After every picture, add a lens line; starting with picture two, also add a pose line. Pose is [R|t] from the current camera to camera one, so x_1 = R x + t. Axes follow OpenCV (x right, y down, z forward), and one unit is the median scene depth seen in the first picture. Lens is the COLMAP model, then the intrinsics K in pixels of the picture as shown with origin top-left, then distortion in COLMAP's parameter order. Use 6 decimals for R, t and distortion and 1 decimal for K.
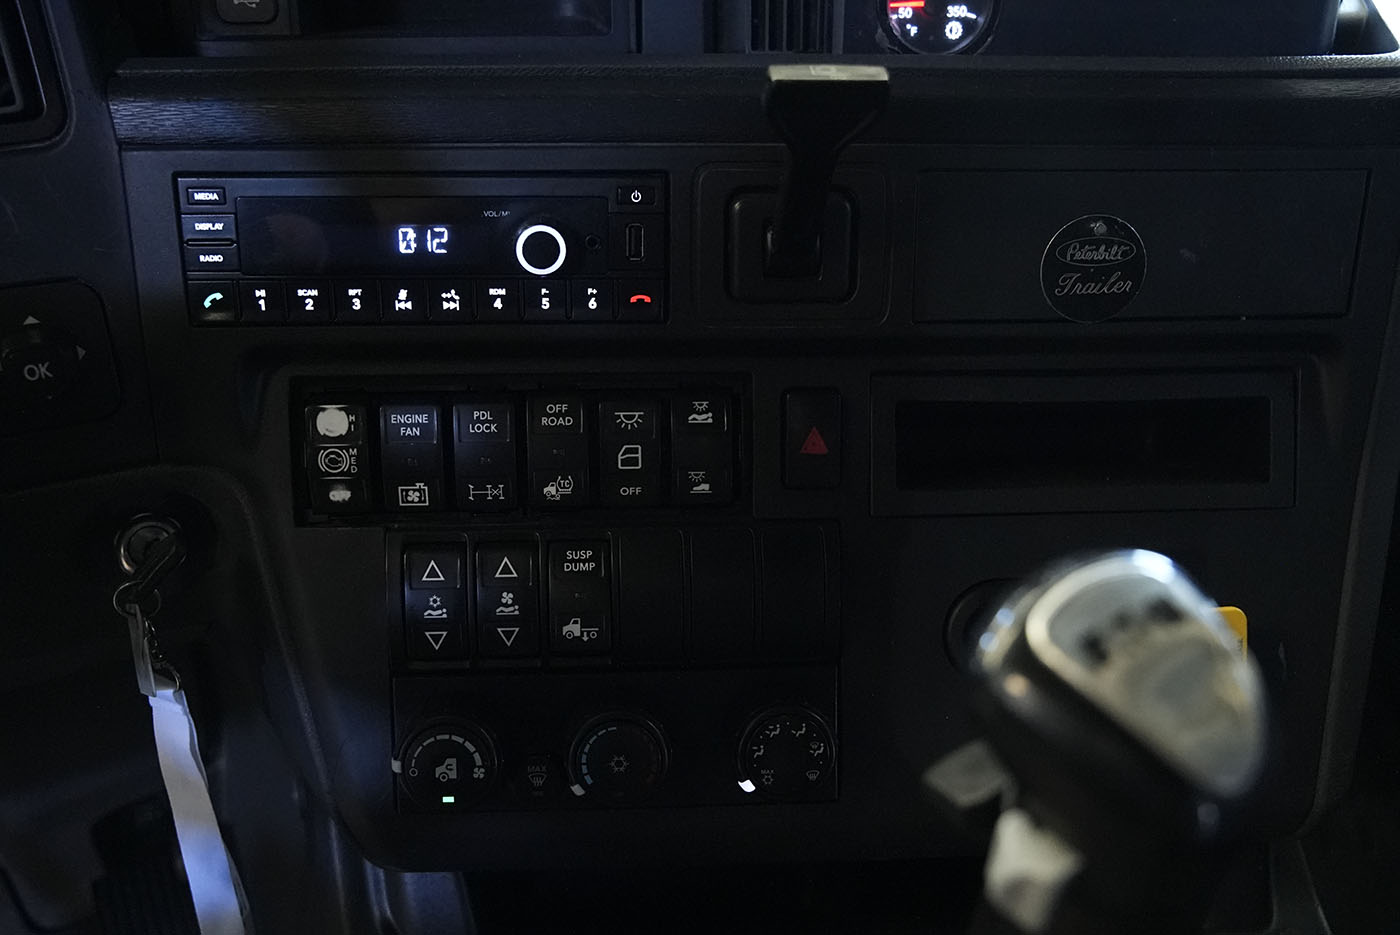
lens RADIAL K [[1244.7, 0, 699.9], [0, 1244.7, 492.9], [0, 0, 1]] dist [-0.067961, -0.000890]
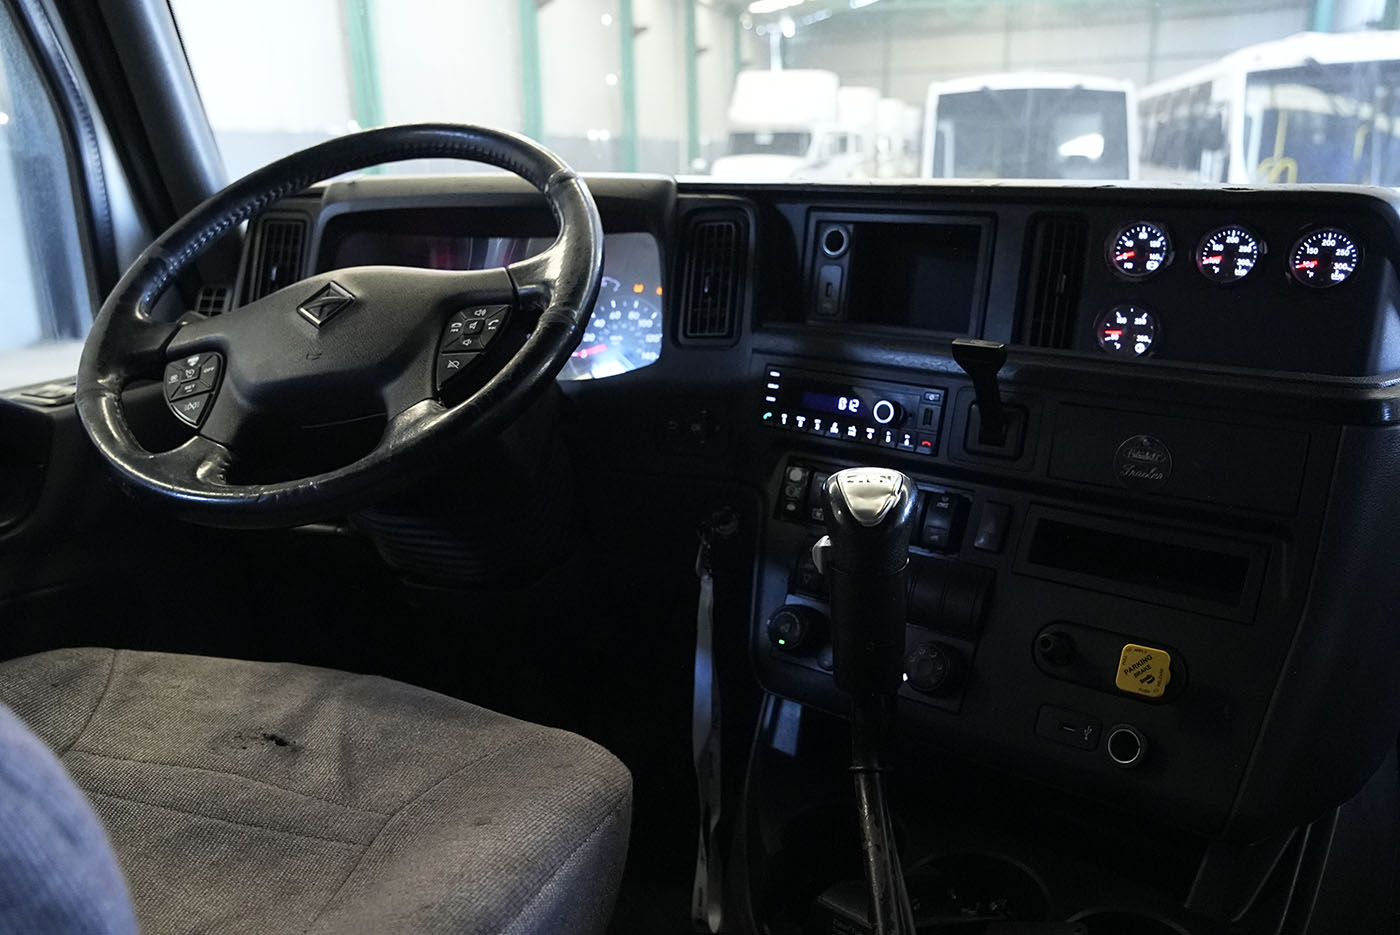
lens RADIAL K [[1130.9, 0, 700.0], [0, 1130.9, 467.5], [0, 0, 1]] dist [-0.002817, -0.000845]
pose [[0.751996, 0.160329, -0.639372, 0.923351], [-0.335527, 0.928010, -0.161921, 0.335176], [0.567383, 0.336290, 0.751655, -0.696938]]
